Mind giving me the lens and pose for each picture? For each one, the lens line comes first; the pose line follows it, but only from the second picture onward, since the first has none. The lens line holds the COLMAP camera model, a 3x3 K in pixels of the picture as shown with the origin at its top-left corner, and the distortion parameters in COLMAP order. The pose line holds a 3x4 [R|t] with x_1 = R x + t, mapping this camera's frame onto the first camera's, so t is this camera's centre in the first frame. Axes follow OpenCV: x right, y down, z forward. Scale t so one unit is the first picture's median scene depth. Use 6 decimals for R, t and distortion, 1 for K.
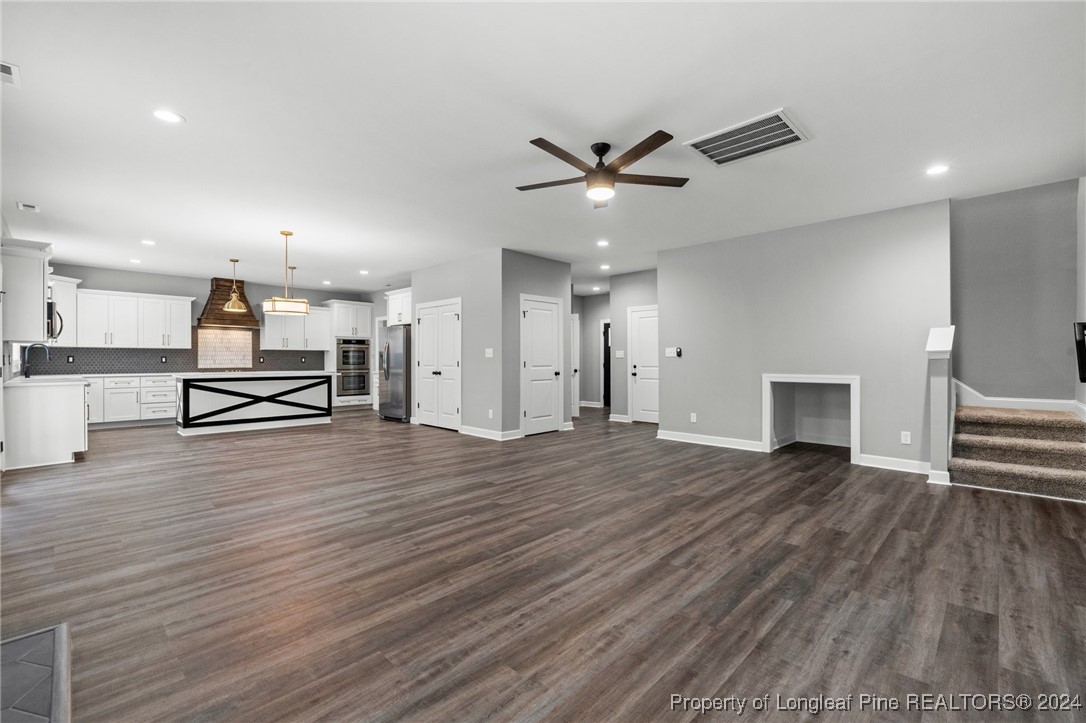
lens RADIAL K [[470.7, 0, 538.8], [0, 470.7, 360.5], [0, 0, 1]] dist [0.003052, 0.000017]
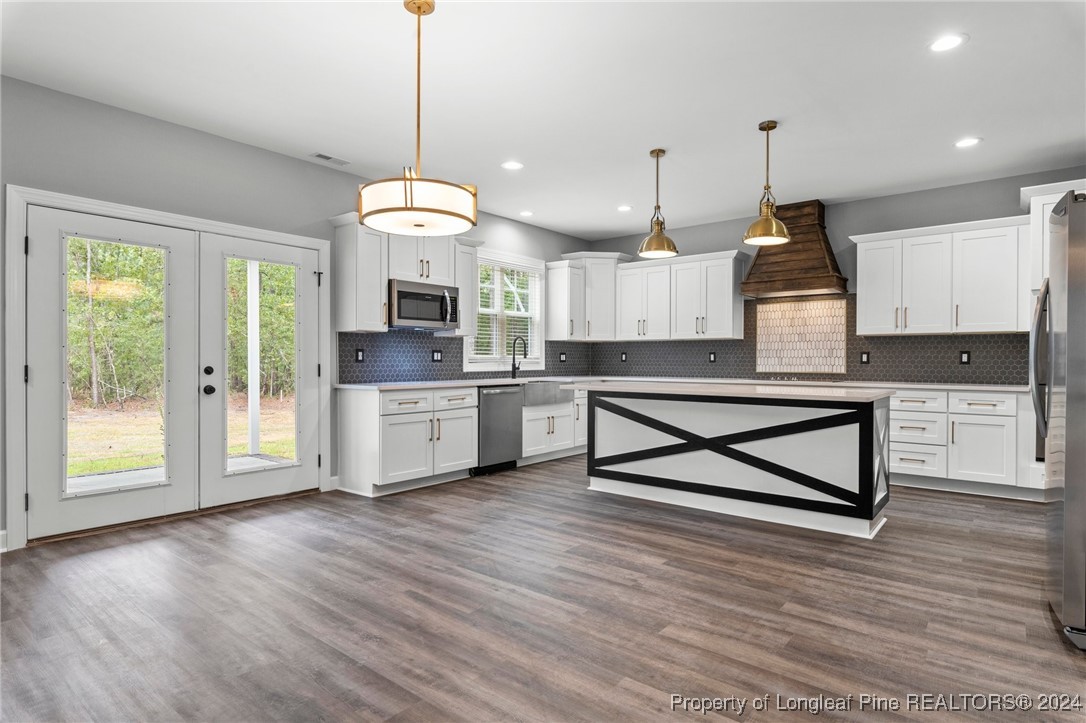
lens RADIAL K [[576.5, 0, 537.1], [0, 576.5, 364.9], [0, 0, 1]] dist [-0.003683, 0.000126]
pose [[0.117446, 0.008172, -0.993046, -0.061262], [-0.004280, 0.999961, 0.007723, 0.003873], [0.993070, 0.003343, 0.117477, 0.776891]]
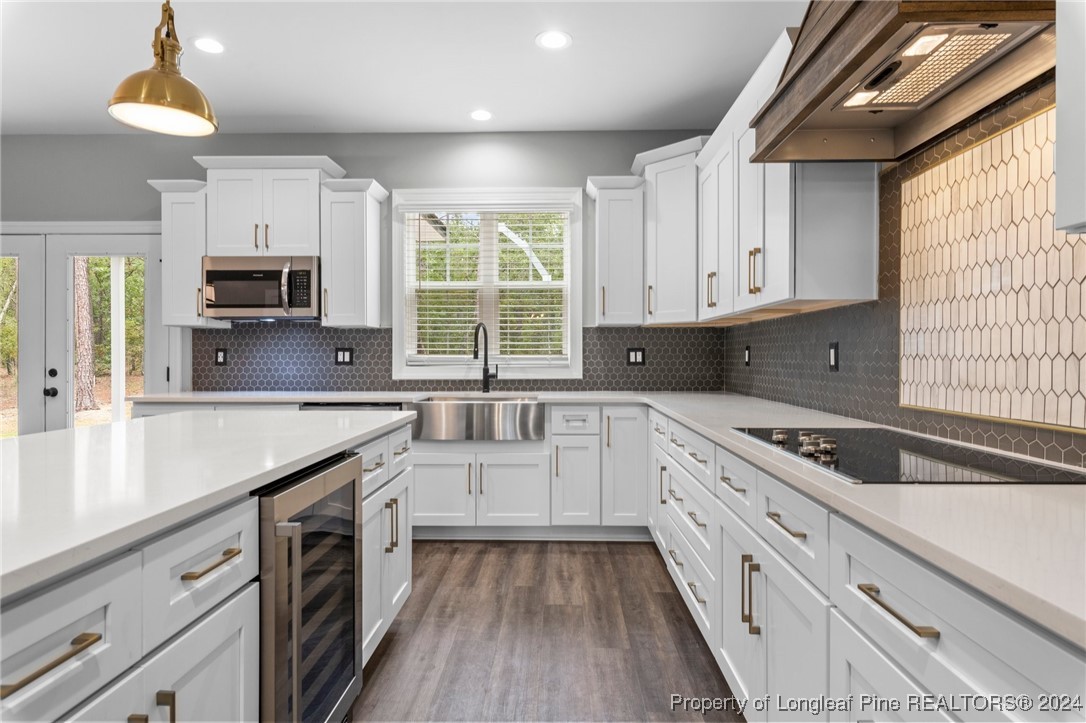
lens RADIAL K [[632.8, 0, 547.3], [0, 632.8, 357.0], [0, 0, 1]] dist [0.019595, 0.000183]
pose [[-0.720940, 0.000219, -0.692997, -0.556872], [-0.002048, 0.999995, 0.002447, -0.002597], [0.692994, 0.003183, -0.720936, 1.291613]]
